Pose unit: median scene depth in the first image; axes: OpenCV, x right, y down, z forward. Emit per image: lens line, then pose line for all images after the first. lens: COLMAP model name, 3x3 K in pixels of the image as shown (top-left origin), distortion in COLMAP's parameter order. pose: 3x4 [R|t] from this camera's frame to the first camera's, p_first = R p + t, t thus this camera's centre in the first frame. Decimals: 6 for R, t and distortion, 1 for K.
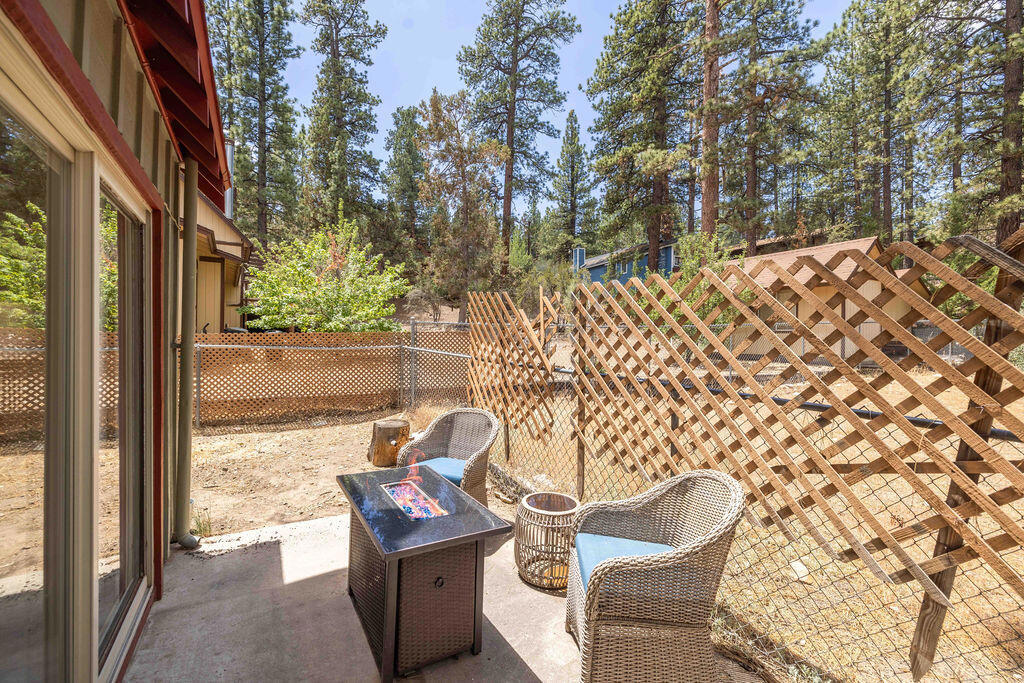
lens RADIAL K [[433.5, 0, 509.2], [0, 433.5, 333.2], [0, 0, 1]] dist [0.001241, 0.000128]
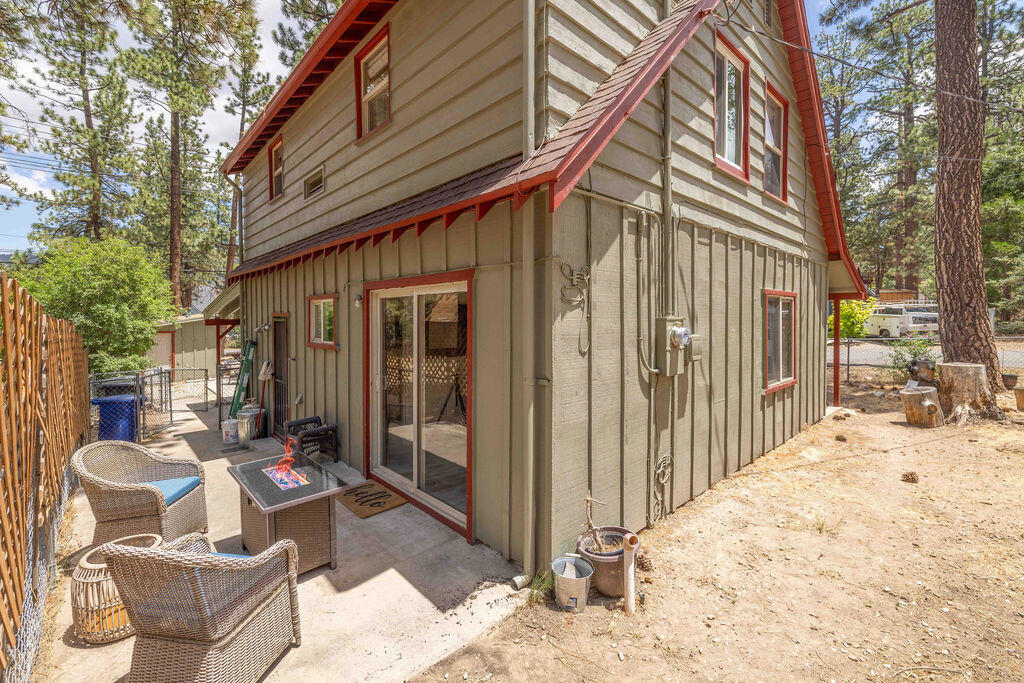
lens RADIAL K [[433.5, 0, 509.2], [0, 433.5, 333.2], [0, 0, 1]] dist [0.001241, 0.000128]
pose [[-0.977888, 0.001318, -0.209125, -0.488594], [-0.001137, 0.999932, 0.011618, -0.094678], [0.209126, 0.011599, -0.977820, 1.911405]]
